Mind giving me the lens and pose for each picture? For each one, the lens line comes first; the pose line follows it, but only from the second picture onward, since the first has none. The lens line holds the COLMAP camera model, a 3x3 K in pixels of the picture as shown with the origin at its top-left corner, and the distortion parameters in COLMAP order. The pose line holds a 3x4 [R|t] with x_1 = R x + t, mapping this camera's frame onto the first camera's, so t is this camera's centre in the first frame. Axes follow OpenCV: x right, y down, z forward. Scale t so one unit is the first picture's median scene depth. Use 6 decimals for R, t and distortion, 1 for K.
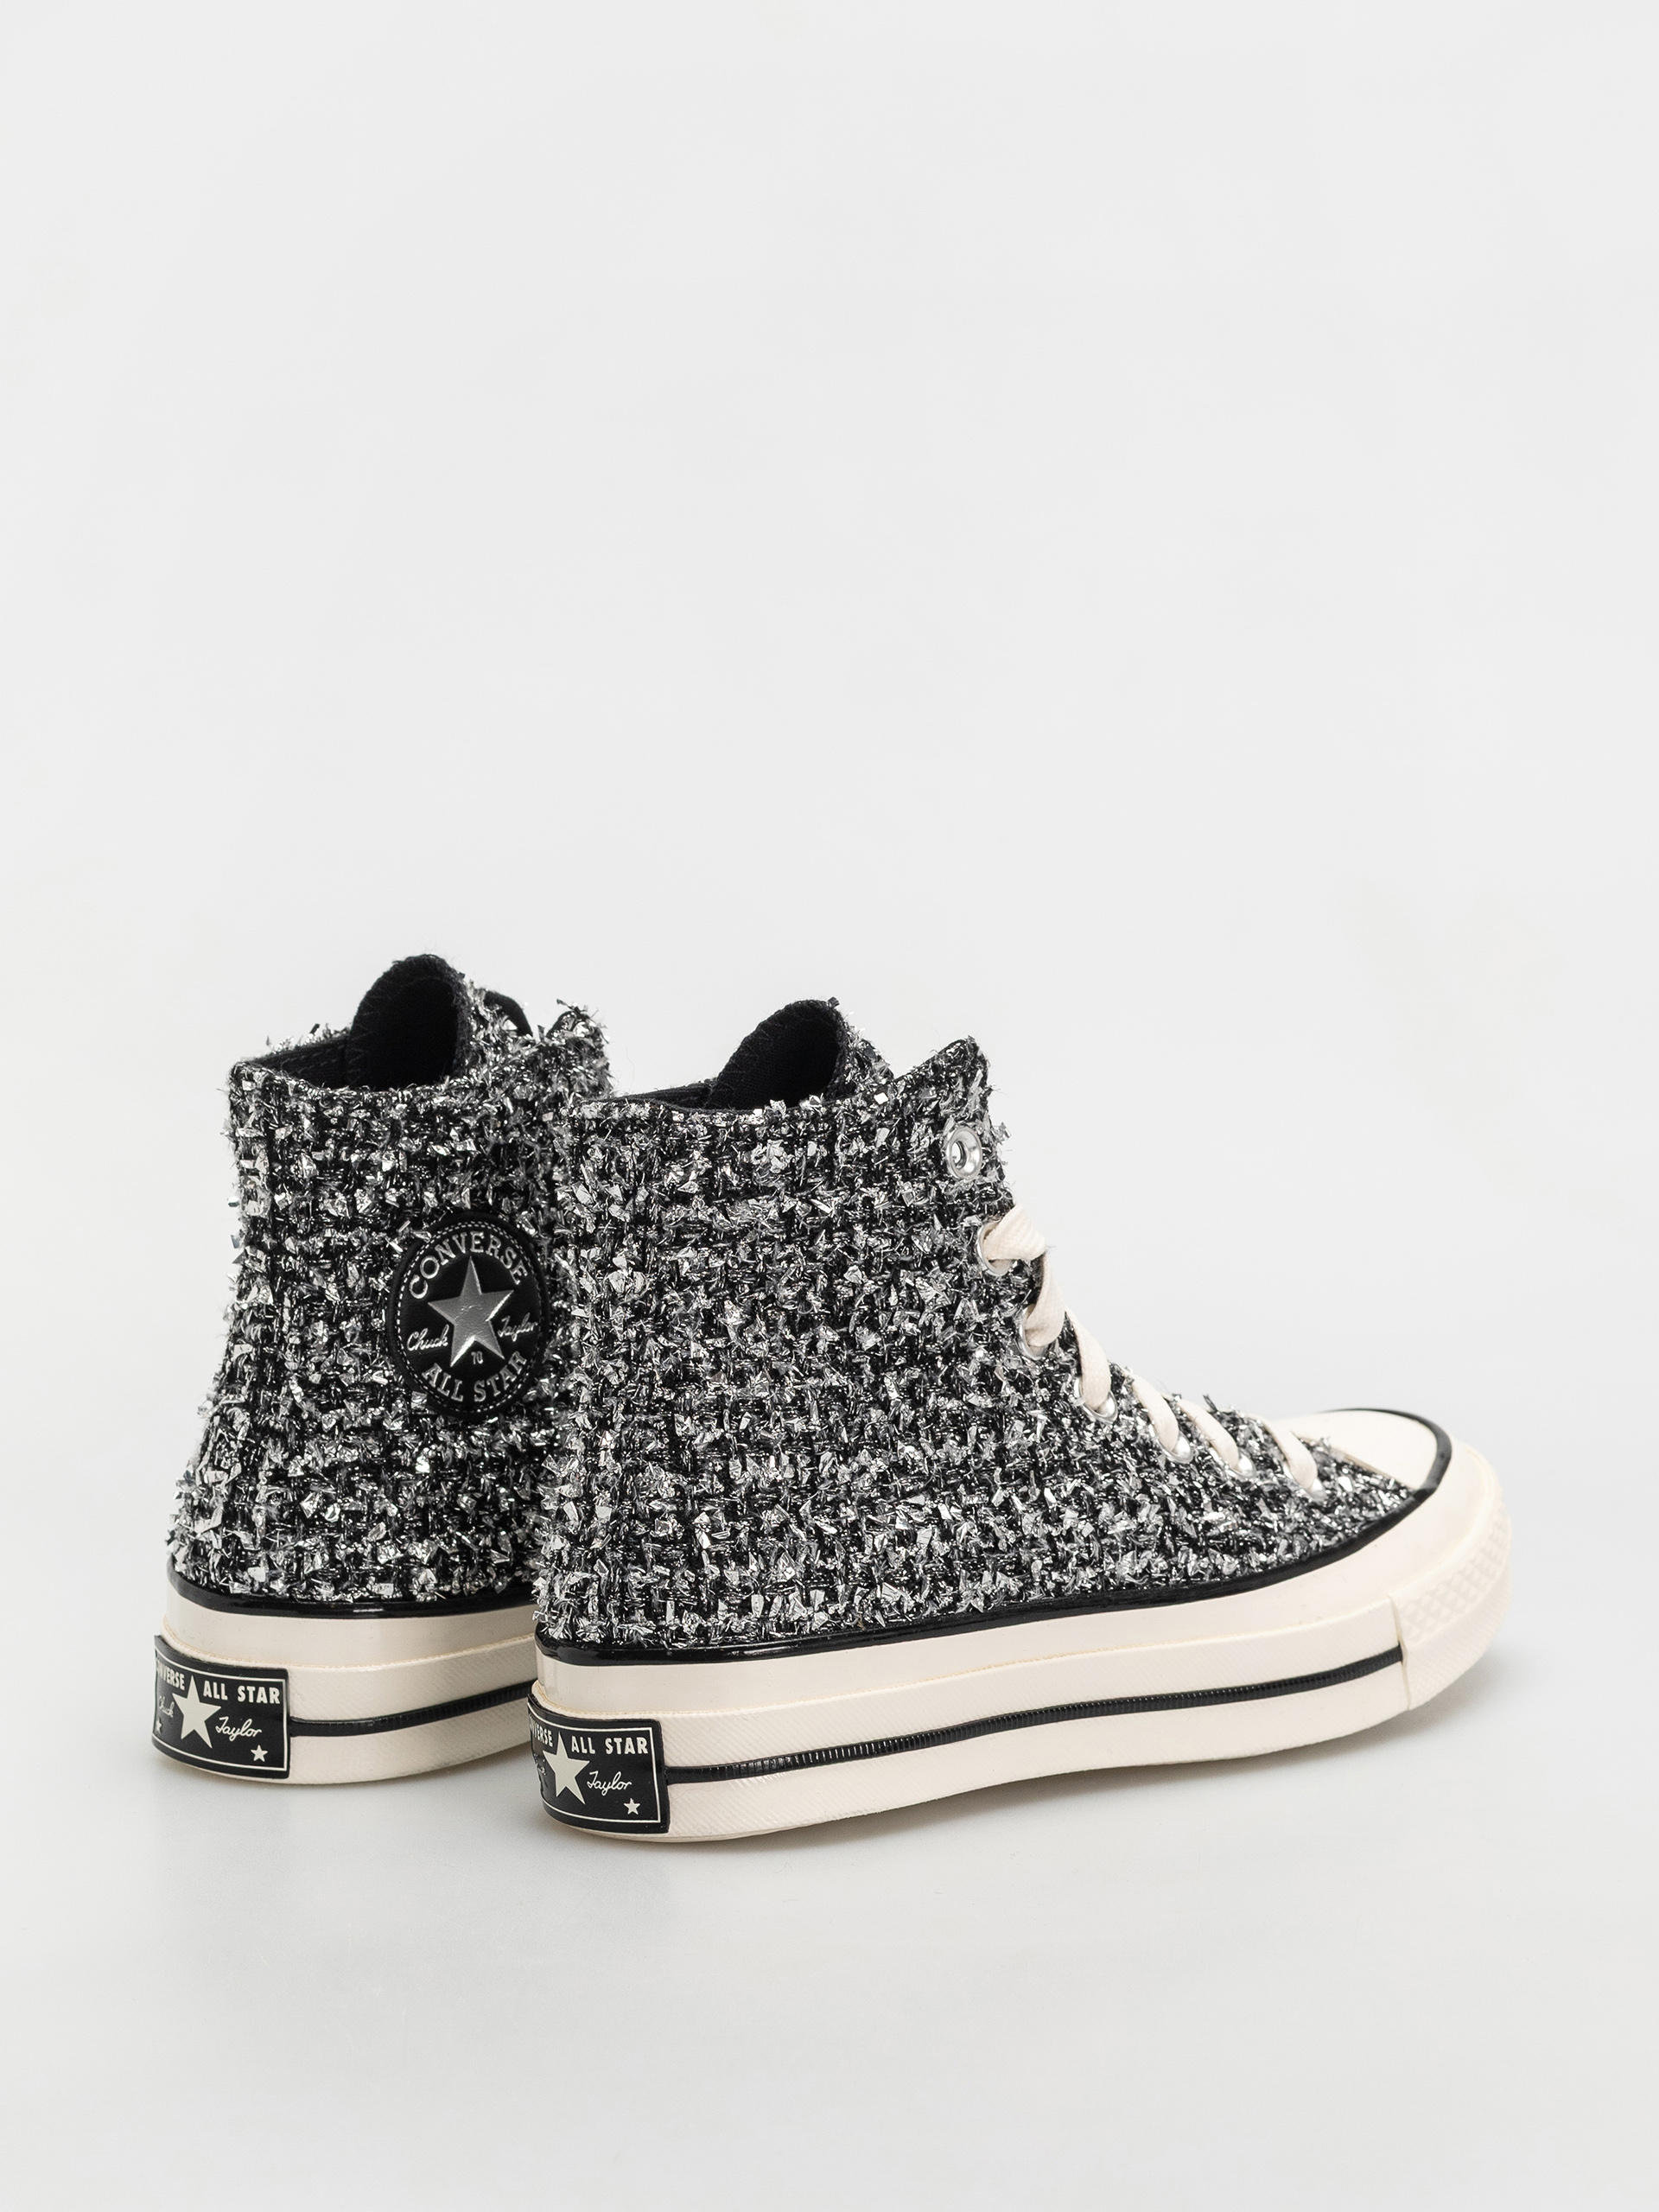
lens RADIAL K [[6217.1, 0, 829.5], [0, 6217.1, 1106.0], [0, 0, 1]] dist [-1.364457, 54.856092]
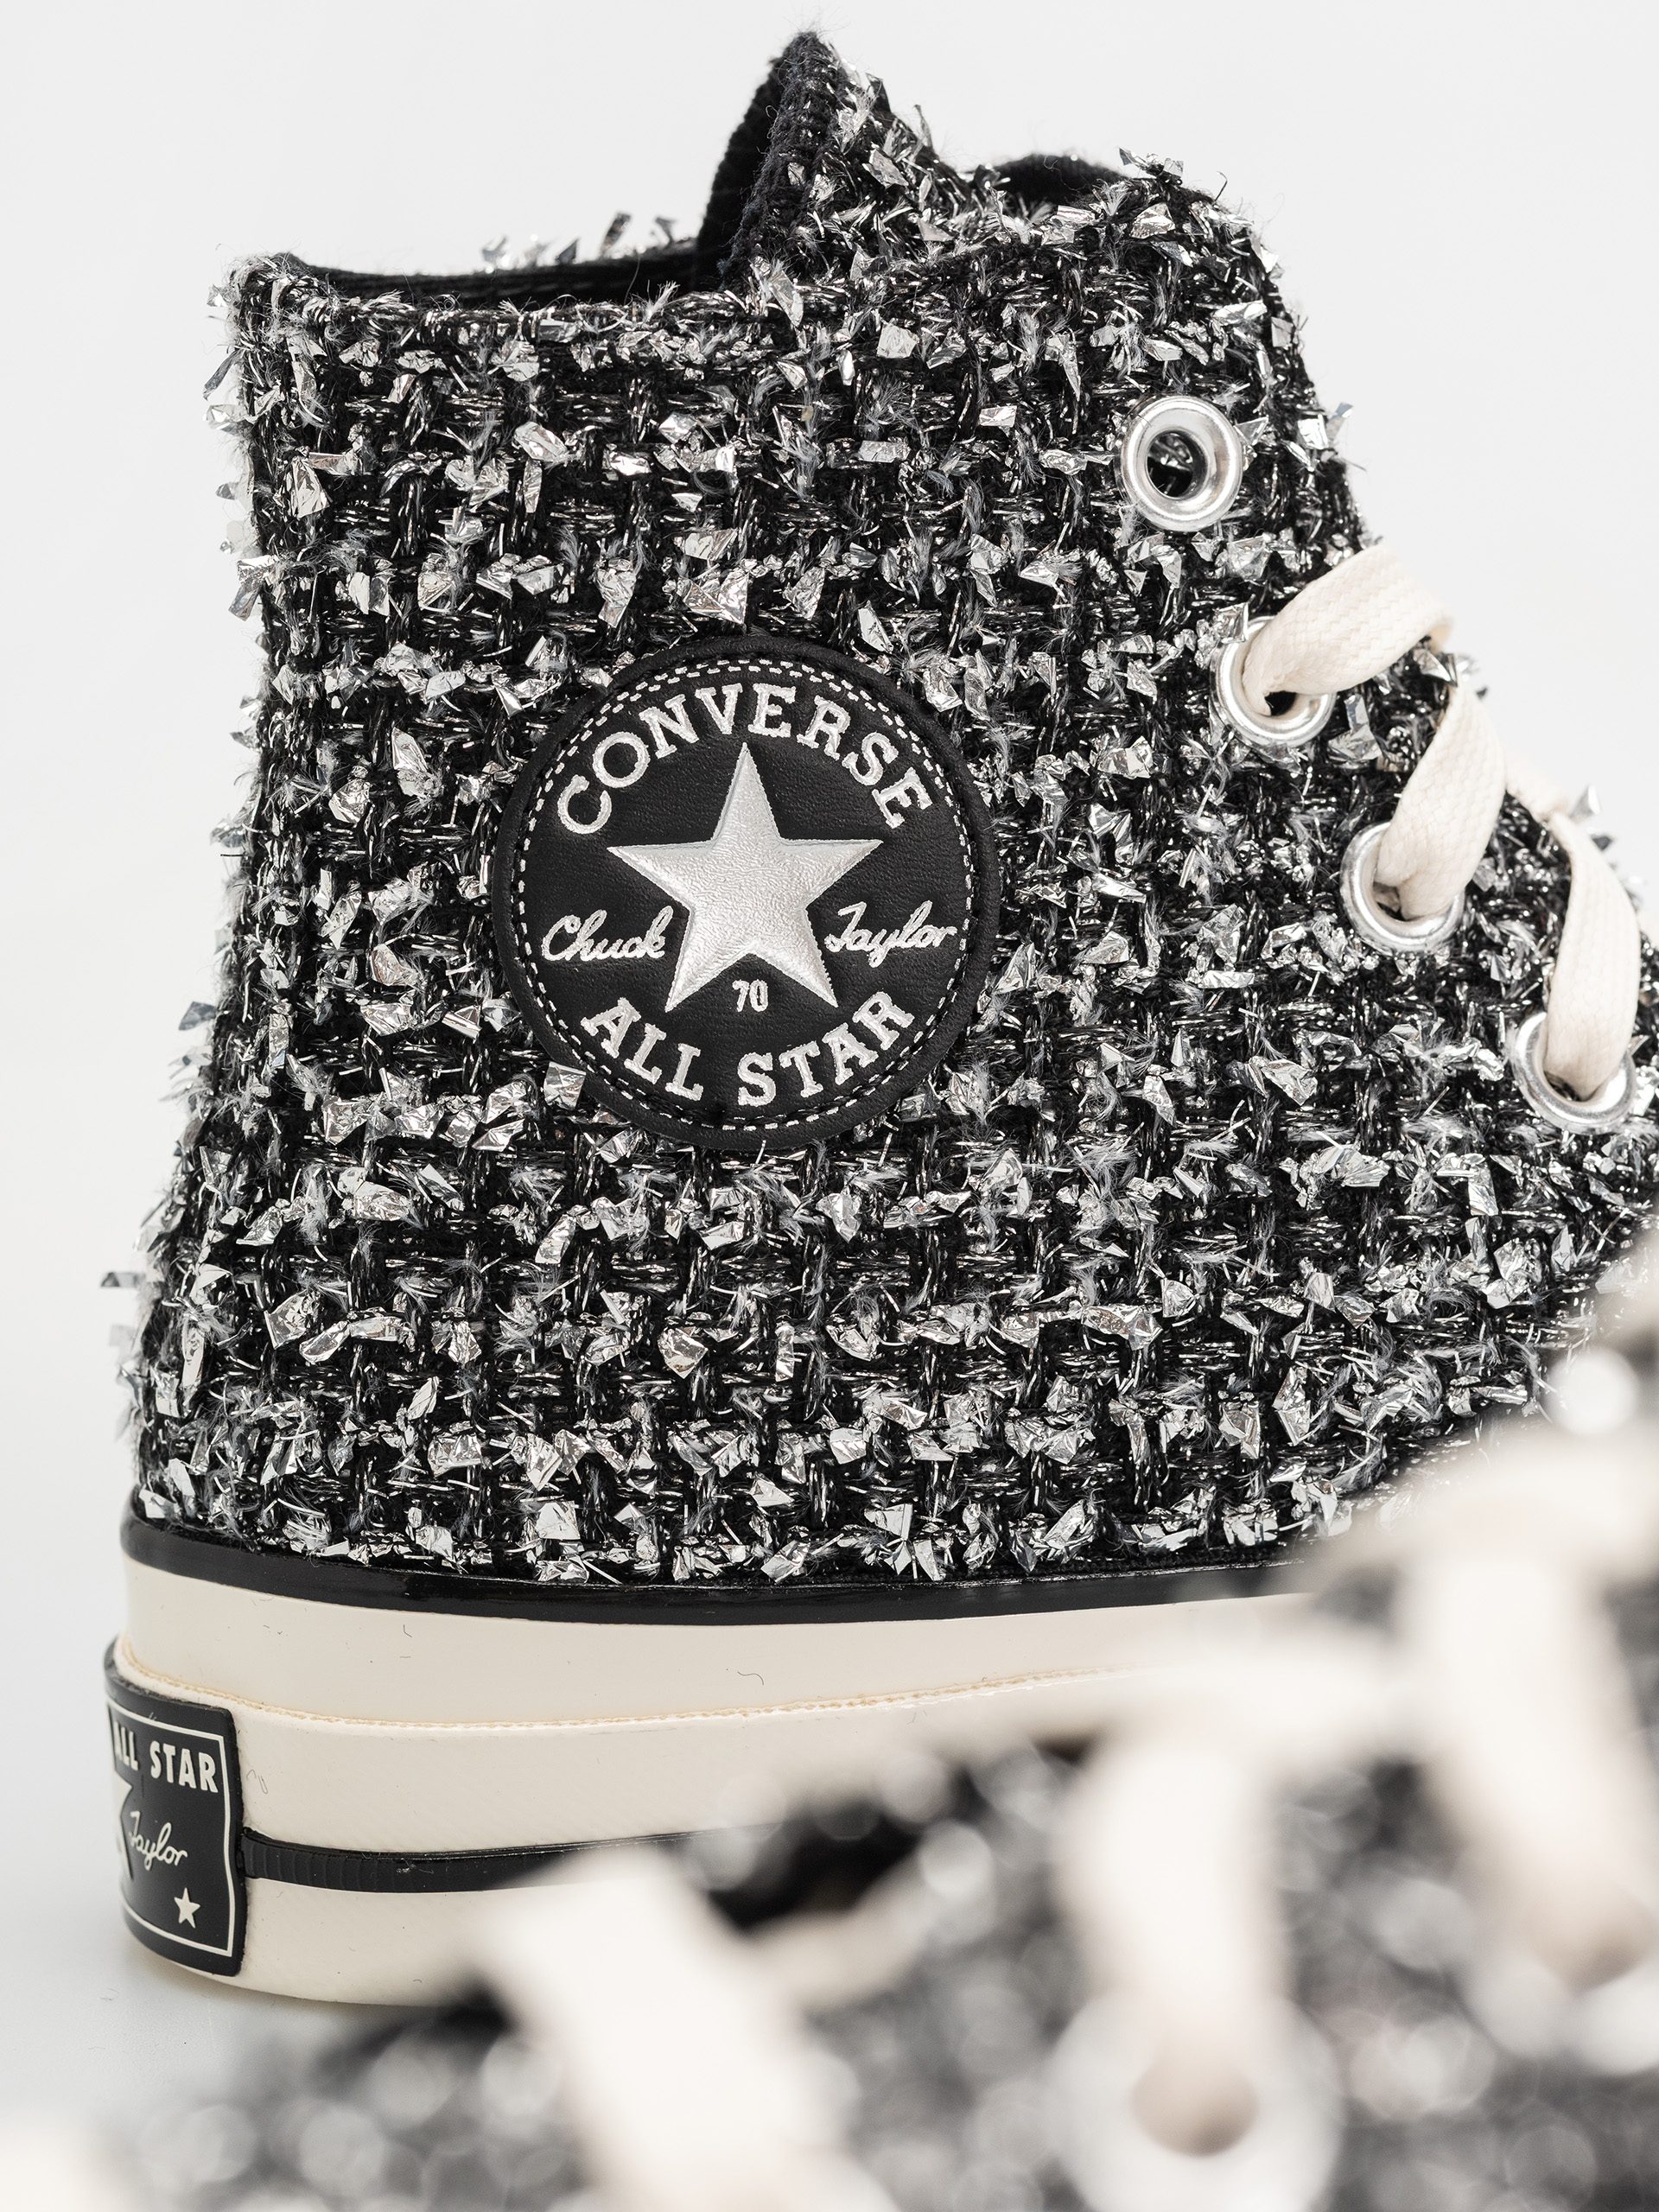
lens RADIAL K [[6217.1, 0, 829.5], [0, 6217.1, 1106.0], [0, 0, 1]] dist [-1.364457, 54.856092]
pose [[0.863796, 0.058656, -0.500416, 0.151581], [-0.061353, 0.998055, 0.011081, 0.043491], [0.500092, 0.021130, 0.865714, 0.657735]]
